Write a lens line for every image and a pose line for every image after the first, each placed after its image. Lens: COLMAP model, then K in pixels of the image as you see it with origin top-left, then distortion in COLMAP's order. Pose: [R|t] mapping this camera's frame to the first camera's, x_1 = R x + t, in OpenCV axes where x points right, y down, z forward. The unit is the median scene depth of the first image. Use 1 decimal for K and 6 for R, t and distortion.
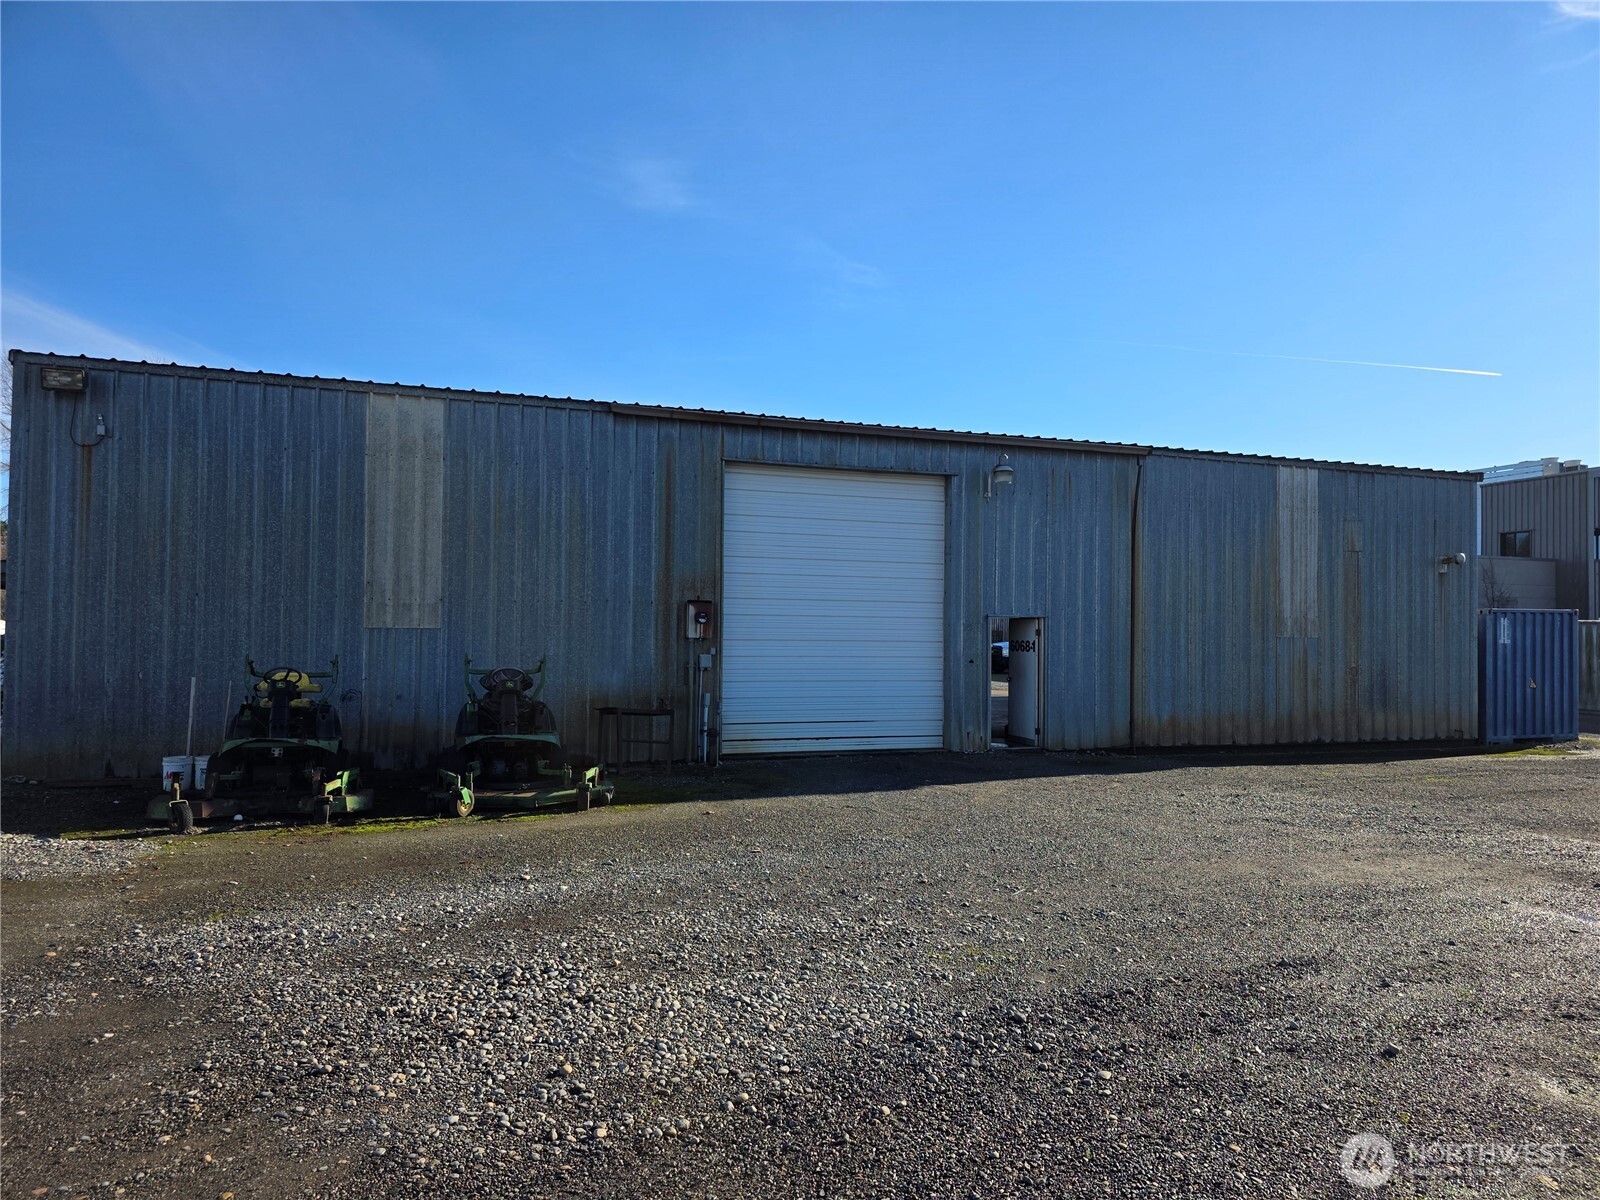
lens RADIAL K [[1069.5, 0, 803.6], [0, 1069.5, 630.9], [0, 0, 1]] dist [0.047407, -0.049065]
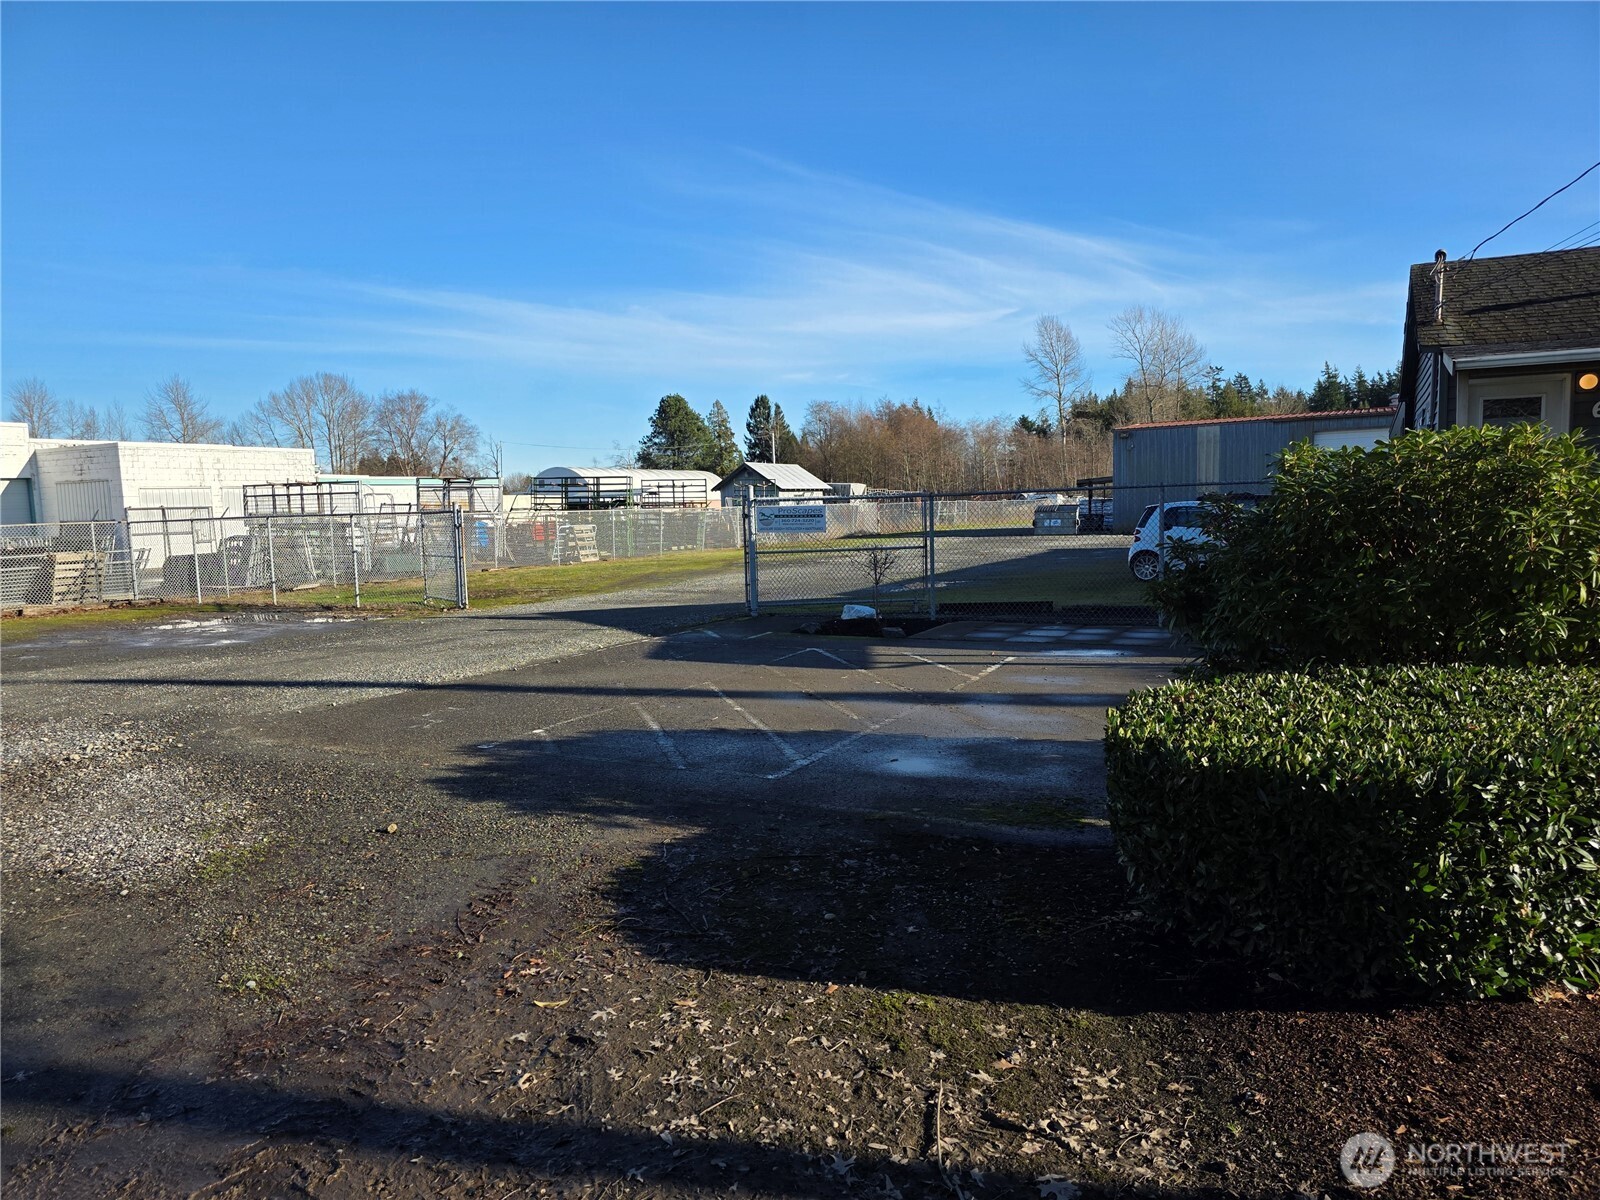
lens RADIAL K [[1069.5, 0, 803.6], [0, 1069.5, 630.9], [0, 0, 1]] dist [0.047407, -0.049065]
pose [[0.712602, 0.046809, -0.700005, 1.101802], [0.047507, 0.992262, 0.114714, -0.017869], [0.699958, -0.115000, 0.704864, -2.315656]]
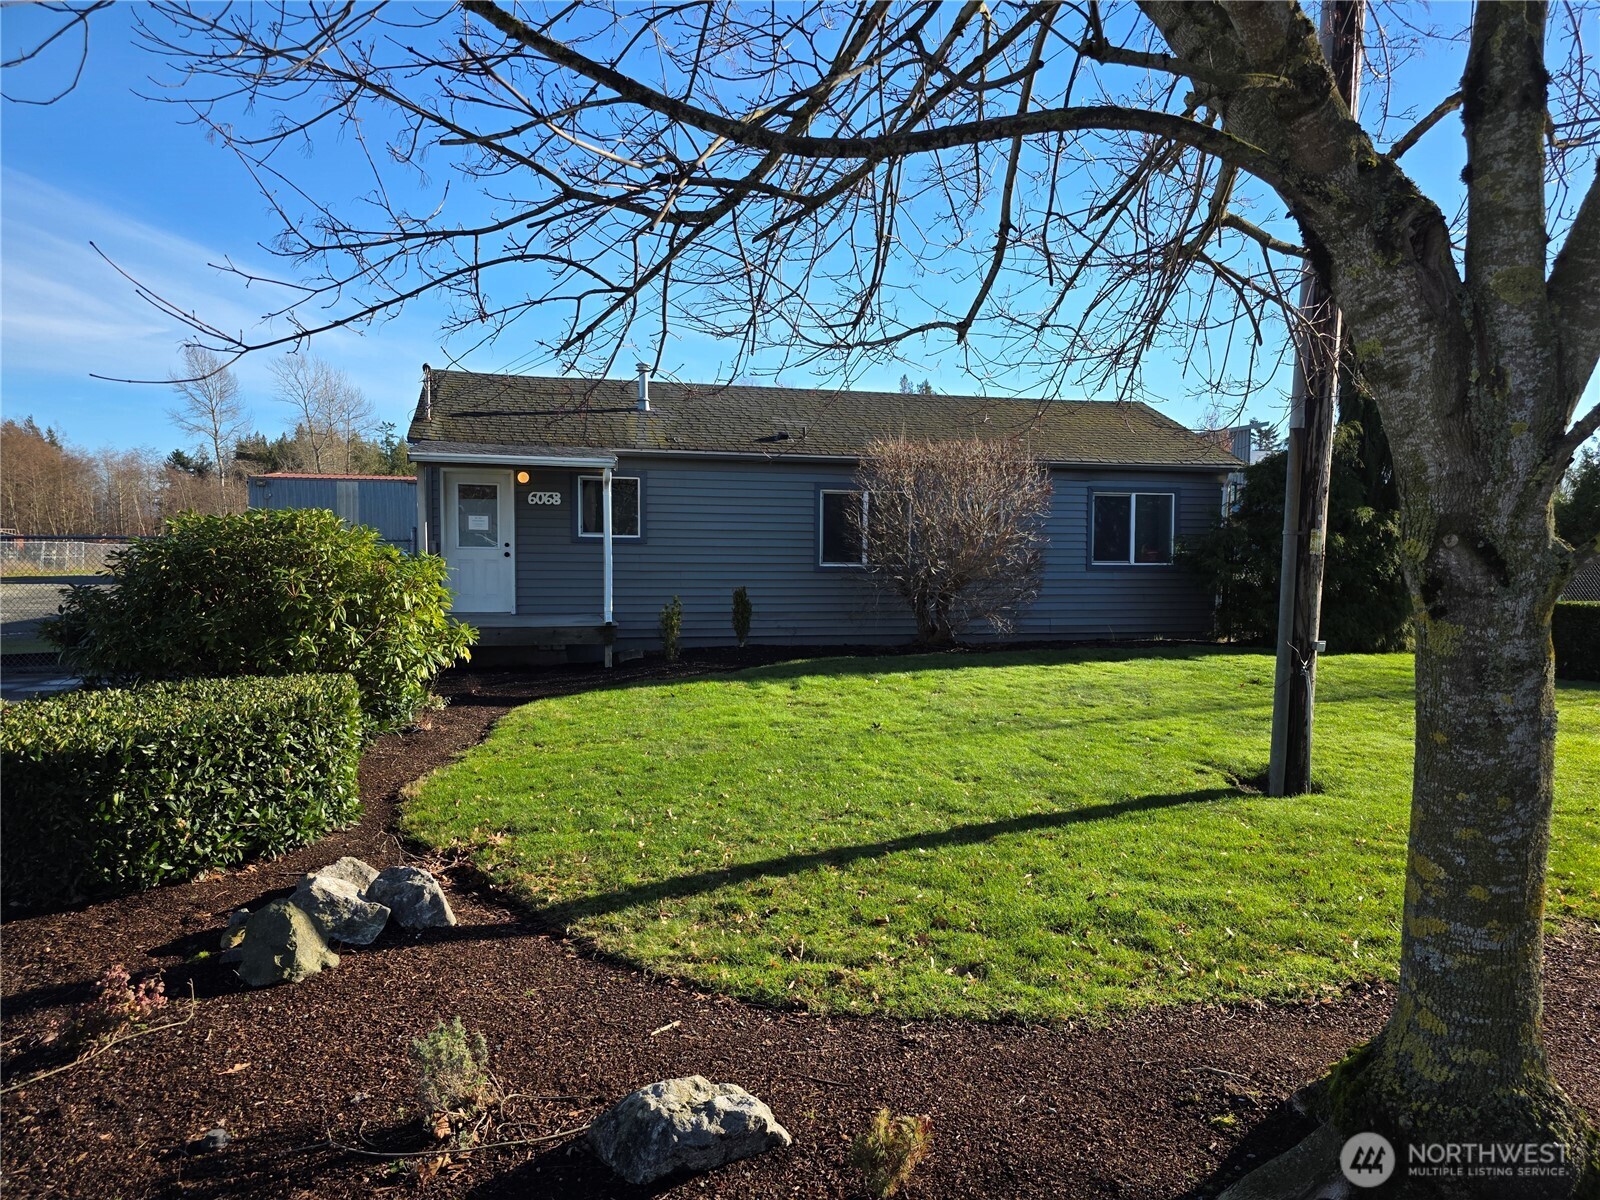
lens RADIAL K [[1069.5, 0, 803.6], [0, 1069.5, 630.9], [0, 0, 1]] dist [0.047407, -0.049065]
pose [[0.998394, 0.000973, -0.056644, 1.239804], [0.003885, 0.996324, 0.085581, -0.018731], [0.056519, -0.085663, 0.994720, -2.375575]]
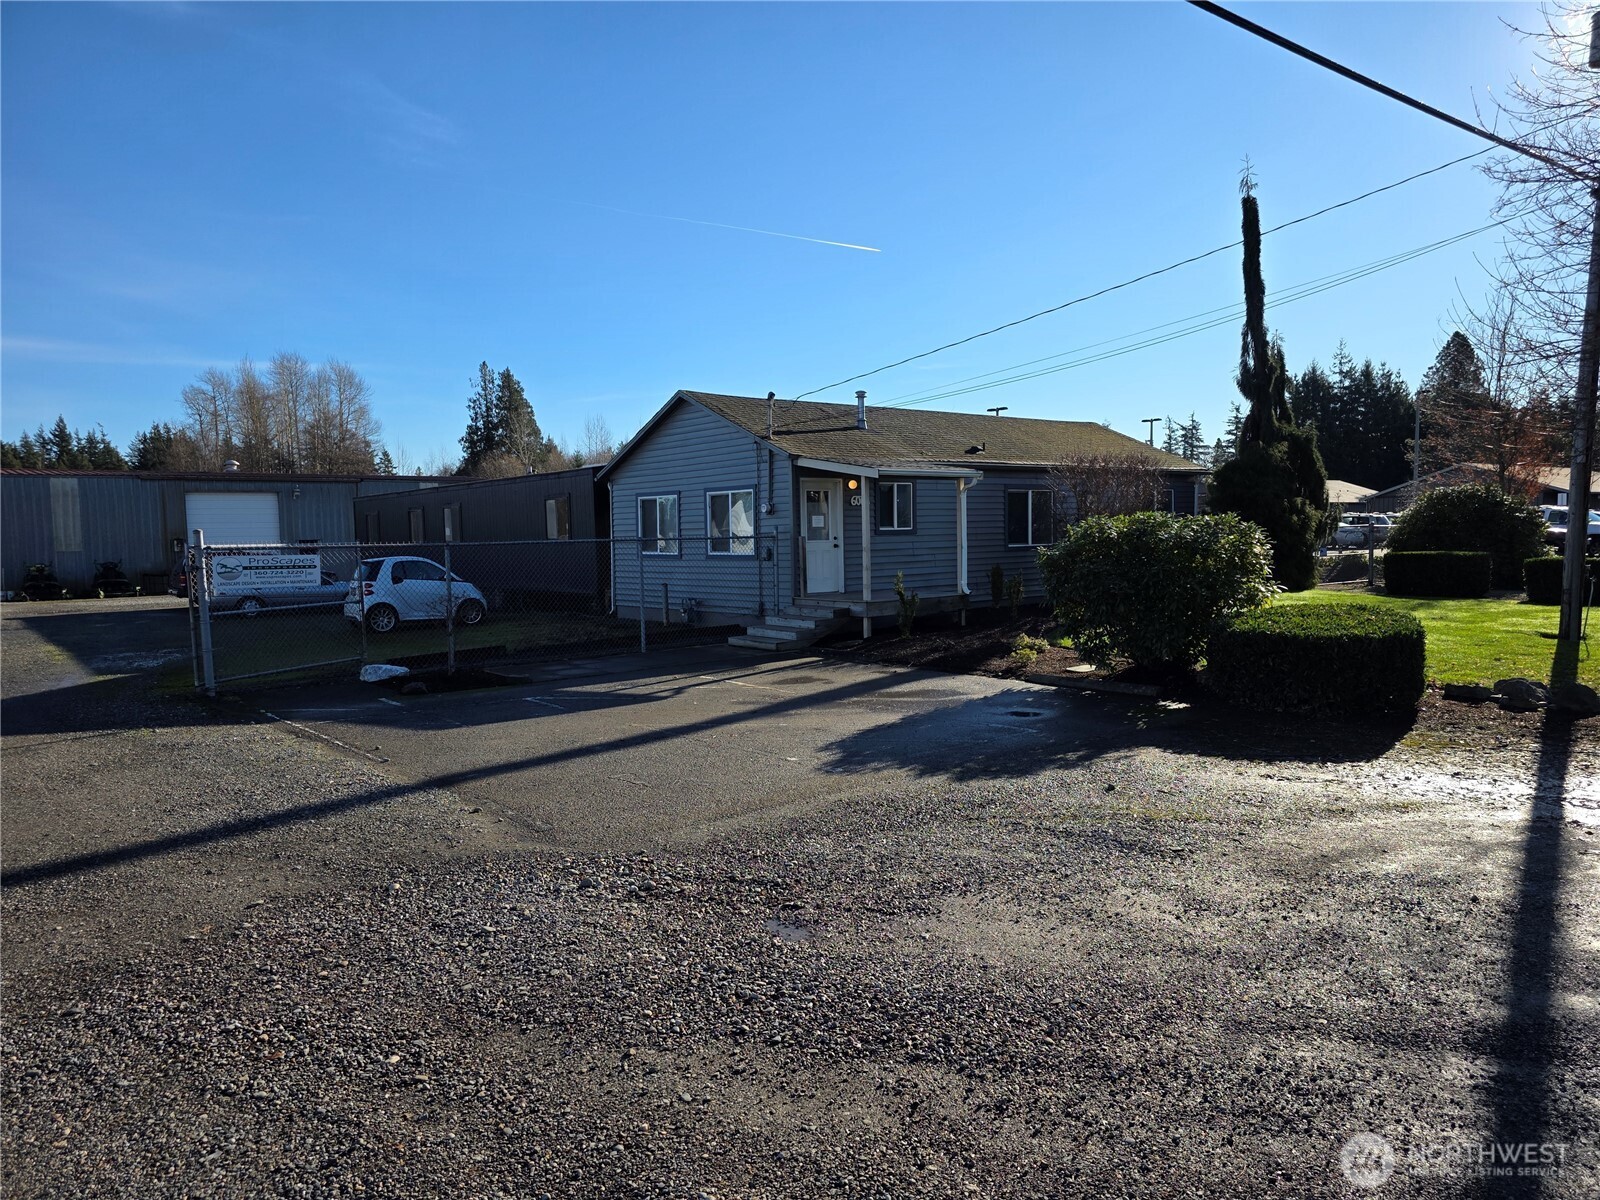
lens RADIAL K [[1069.5, 0, 803.6], [0, 1069.5, 630.9], [0, 0, 1]] dist [0.047407, -0.049065]
pose [[0.948181, -0.055508, 0.312843, 0.624204], [0.025377, 0.994706, 0.099577, -0.029125], [-0.316714, -0.086478, 0.944571, -2.533544]]
